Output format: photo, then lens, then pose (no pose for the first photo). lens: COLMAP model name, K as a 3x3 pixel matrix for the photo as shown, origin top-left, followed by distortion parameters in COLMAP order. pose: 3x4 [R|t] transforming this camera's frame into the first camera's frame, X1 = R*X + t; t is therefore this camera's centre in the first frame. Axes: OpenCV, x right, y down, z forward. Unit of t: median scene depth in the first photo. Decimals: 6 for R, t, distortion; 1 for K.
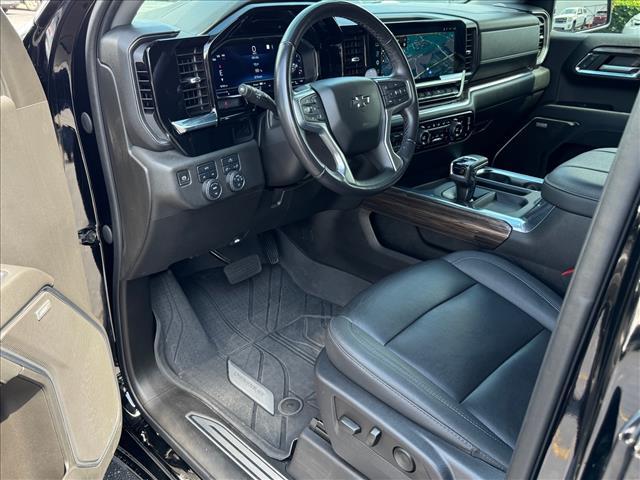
lens RADIAL K [[551.6, 0, 318.1], [0, 551.6, 261.3], [0, 0, 1]] dist [-0.000153, -0.013250]
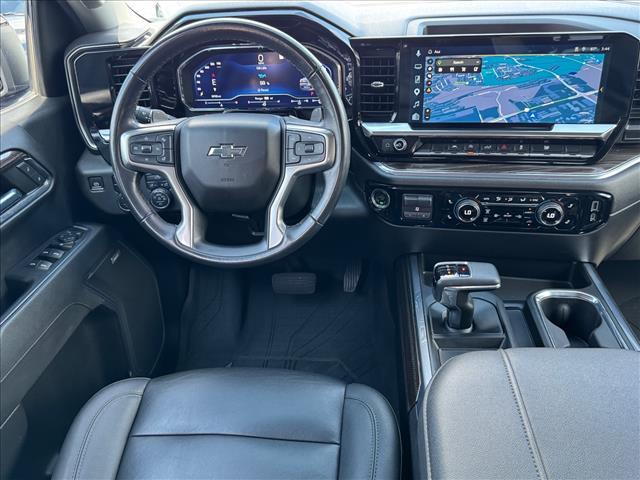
lens RADIAL K [[551.6, 0, 318.1], [0, 551.6, 261.3], [0, 0, 1]] dist [-0.000153, -0.013250]
pose [[0.638375, 0.363014, -0.678747, 0.635703], [-0.299930, 0.929419, 0.214991, -0.298502], [0.708886, 0.066332, 0.702198, 0.473025]]
